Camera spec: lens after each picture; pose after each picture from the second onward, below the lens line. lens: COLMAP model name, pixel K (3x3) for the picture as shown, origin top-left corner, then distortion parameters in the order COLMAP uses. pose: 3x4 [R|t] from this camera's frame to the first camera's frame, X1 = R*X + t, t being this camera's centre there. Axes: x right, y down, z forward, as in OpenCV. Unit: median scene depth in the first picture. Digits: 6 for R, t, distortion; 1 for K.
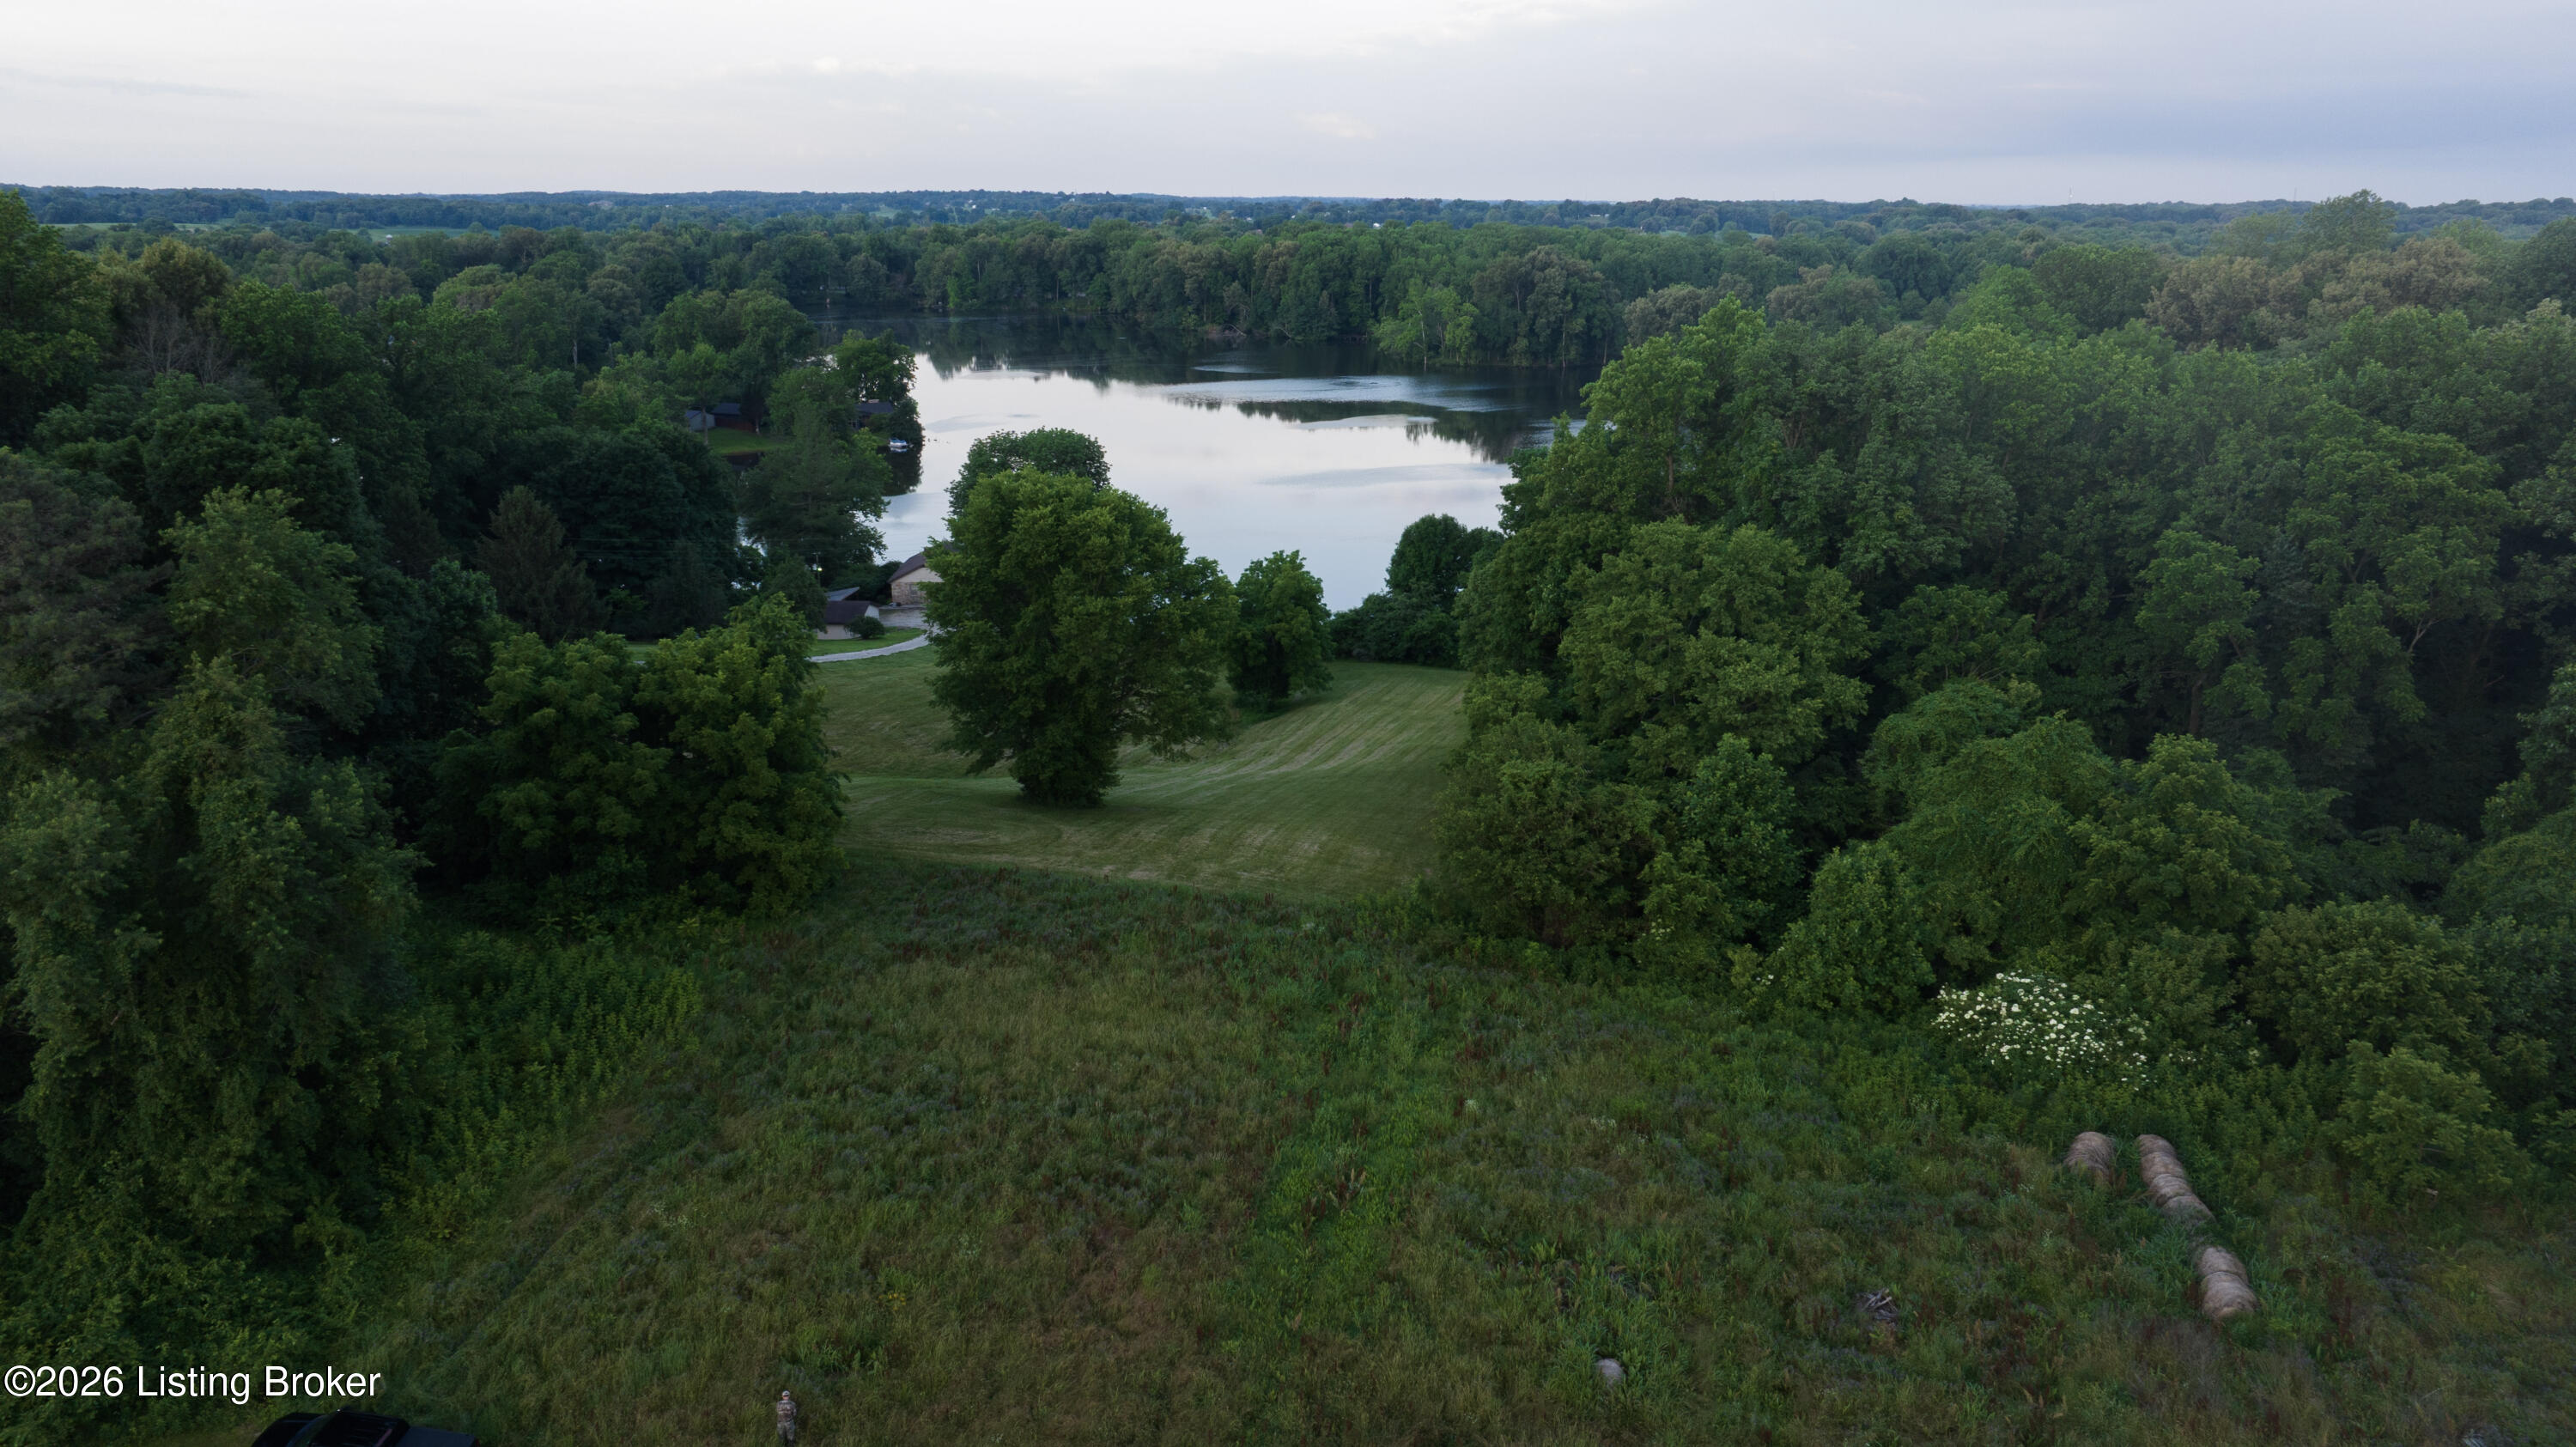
lens RADIAL K [[1810.3, 0, 1299.5], [0, 1810.3, 710.5], [0, 0, 1]] dist [-0.009362, -0.001865]
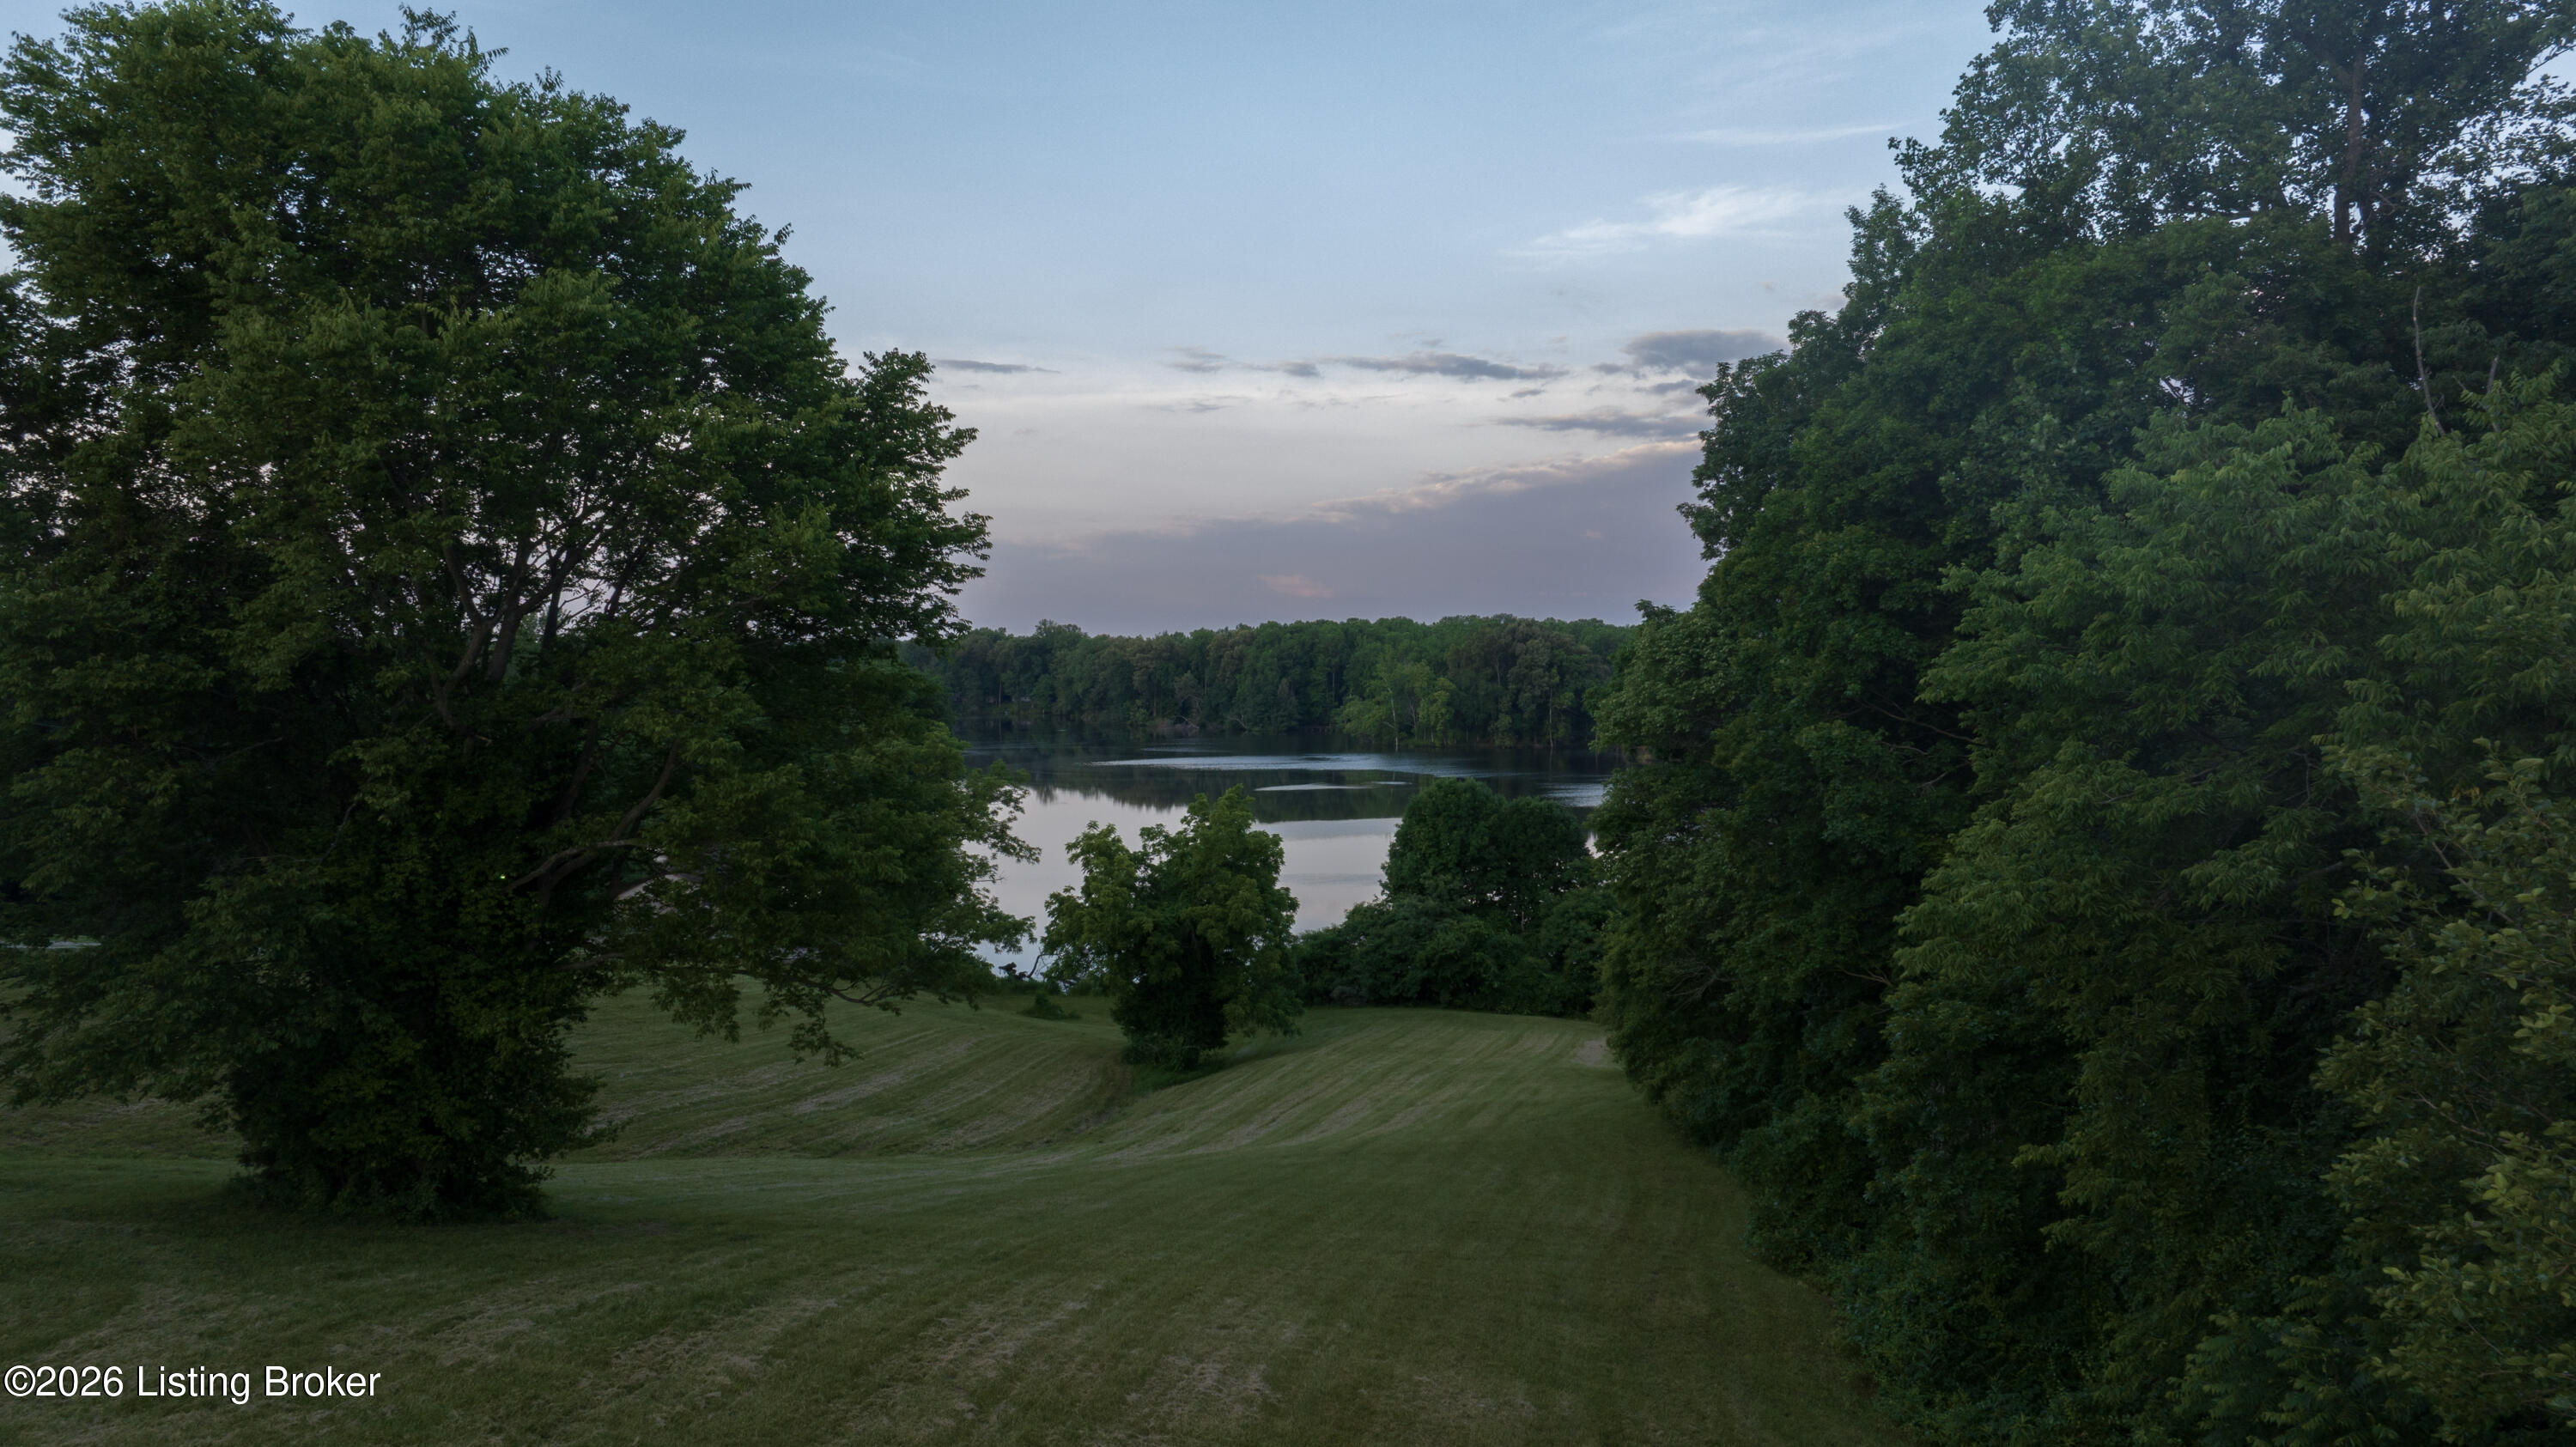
lens RADIAL K [[1810.3, 0, 1299.5], [0, 1810.3, 710.5], [0, 0, 1]] dist [-0.009362, -0.001865]
pose [[0.999745, -0.005222, 0.021969, 0.001754], [0.010389, 0.970177, -0.242177, 0.008410], [-0.020049, 0.242343, 0.969983, 0.130051]]
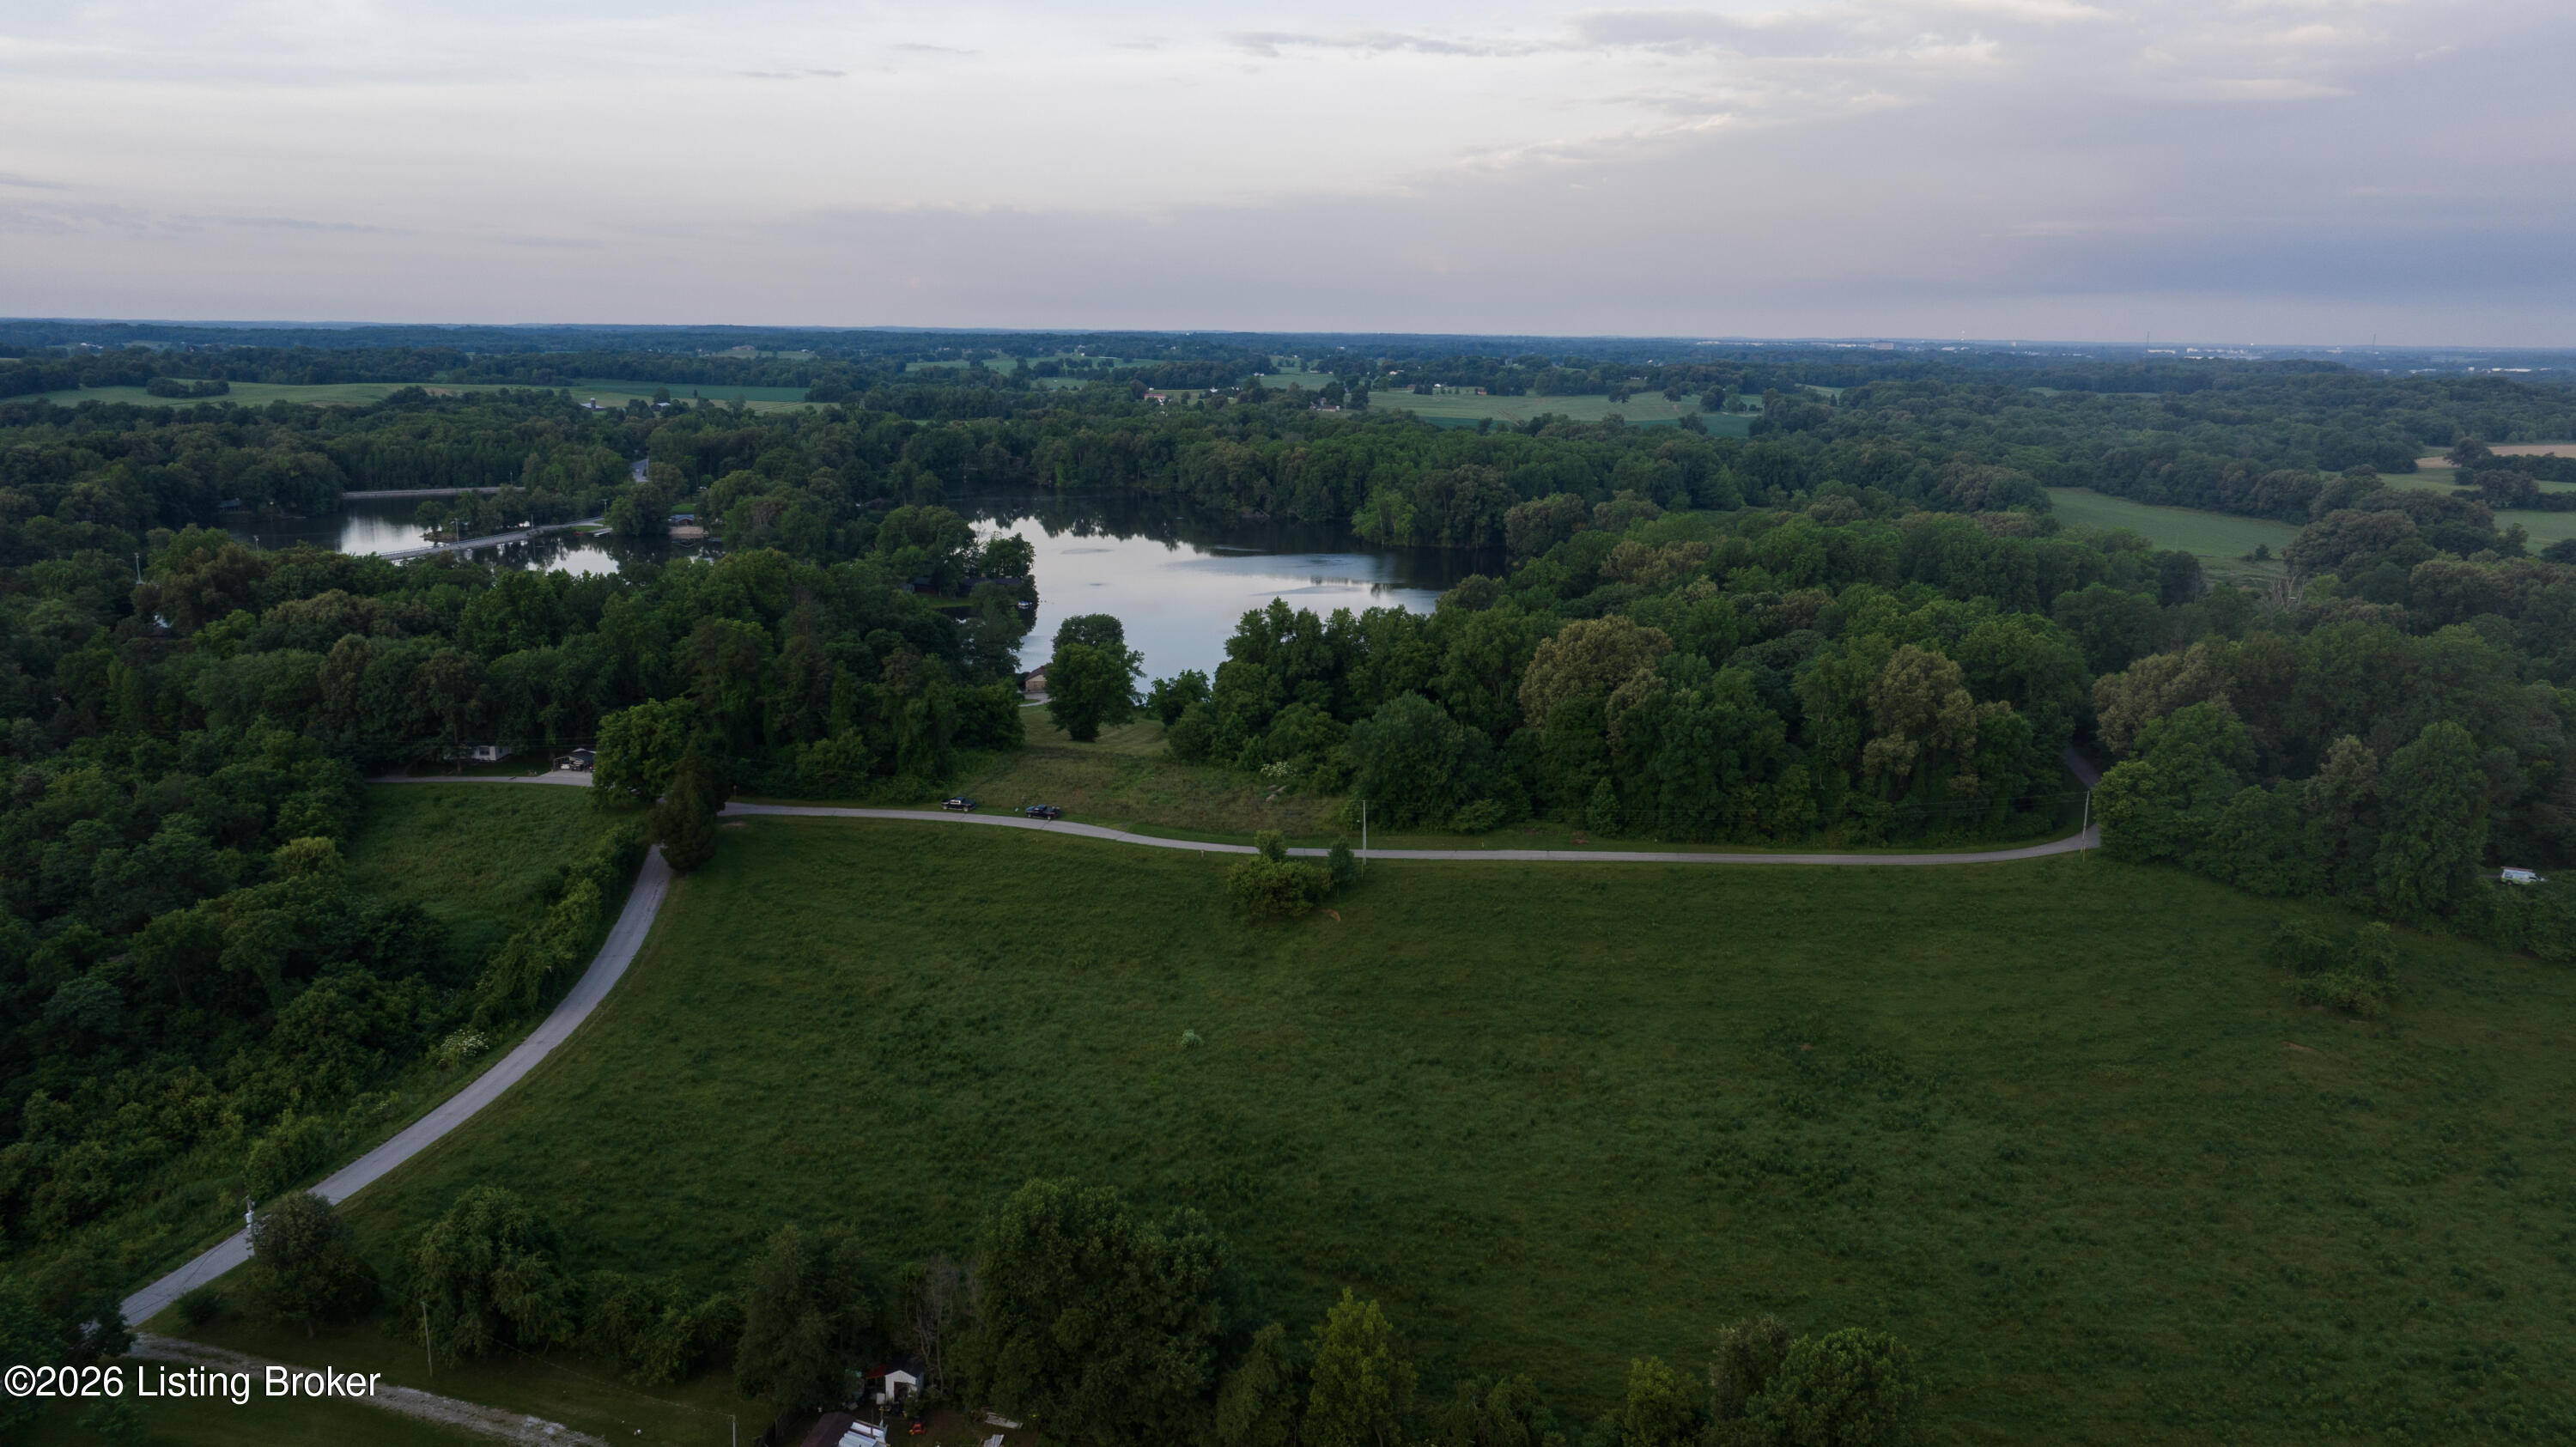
lens RADIAL K [[1810.3, 0, 1299.5], [0, 1810.3, 710.5], [0, 0, 1]] dist [-0.009362, -0.001865]
pose [[0.998421, 0.016674, -0.053638, 0.084988], [-0.020290, 0.997507, -0.067588, 0.040098], [0.052377, 0.068569, 0.996270, -0.441168]]
